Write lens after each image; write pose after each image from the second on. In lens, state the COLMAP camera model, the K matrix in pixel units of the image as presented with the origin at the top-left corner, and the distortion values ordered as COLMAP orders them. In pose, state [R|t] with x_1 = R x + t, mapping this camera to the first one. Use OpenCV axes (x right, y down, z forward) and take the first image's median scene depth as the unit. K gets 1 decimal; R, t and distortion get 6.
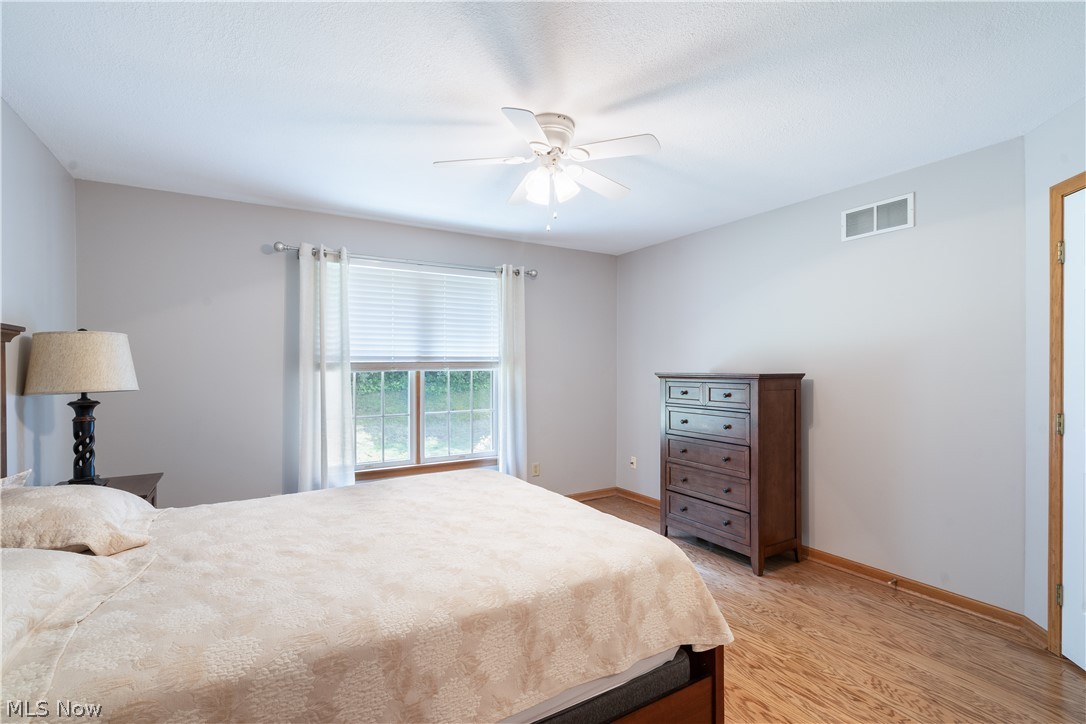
lens RADIAL K [[496.2, 0, 537.4], [0, 496.2, 360.0], [0, 0, 1]] dist [-0.001698, 0.000106]
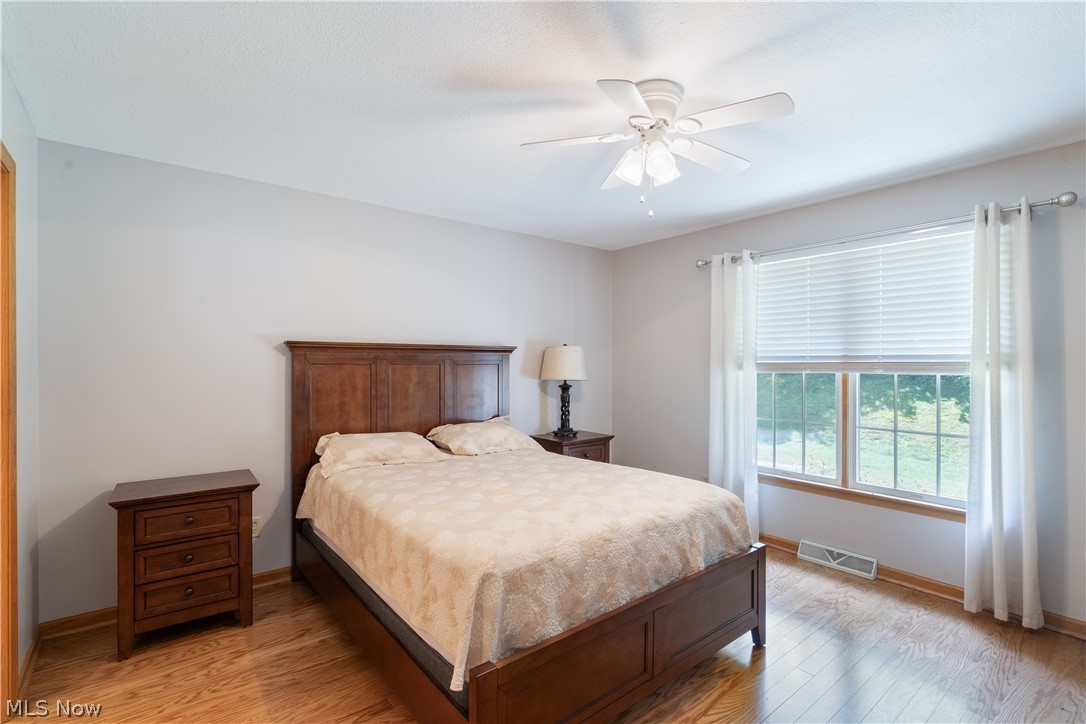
lens RADIAL K [[496.2, 0, 537.4], [0, 496.2, 360.0], [0, 0, 1]] dist [-0.001698, 0.000106]
pose [[0.141681, -0.004582, -0.989902, 0.535814], [0.008506, 0.999958, -0.003412, -0.001238], [0.989876, -0.007937, 0.141714, 0.412434]]
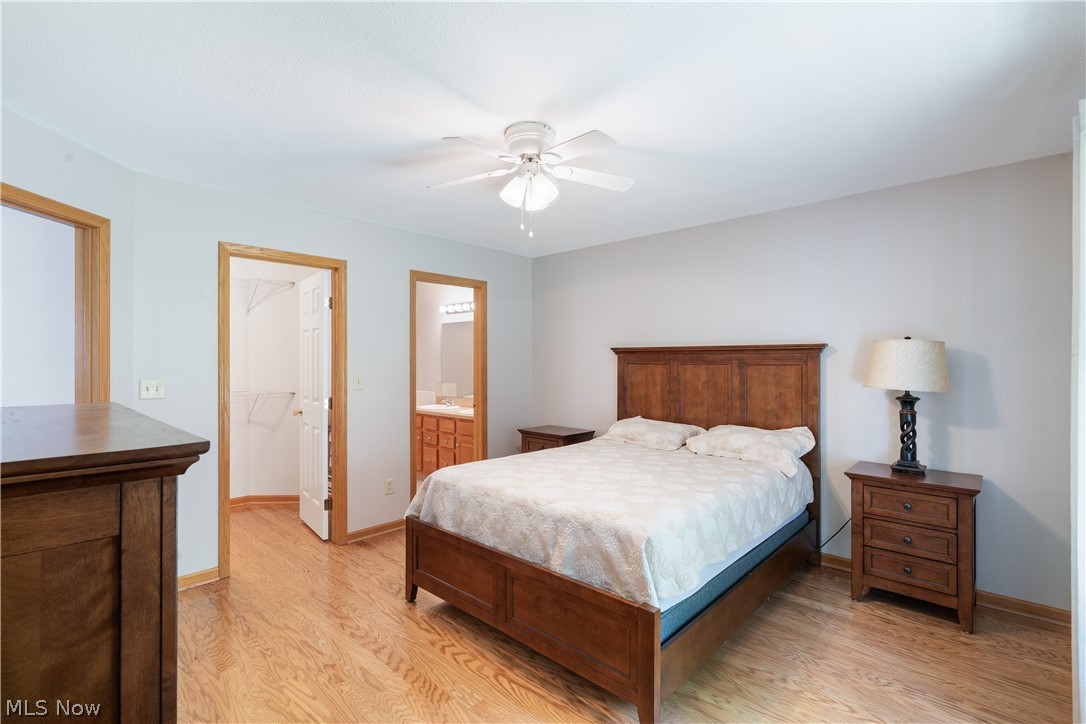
lens RADIAL K [[496.2, 0, 537.4], [0, 496.2, 360.0], [0, 0, 1]] dist [-0.001698, 0.000106]
pose [[-0.958676, -0.001754, -0.284495, 0.185321], [0.001770, 0.999925, -0.012130, 0.003921], [0.284495, -0.012133, -0.958601, 1.207194]]
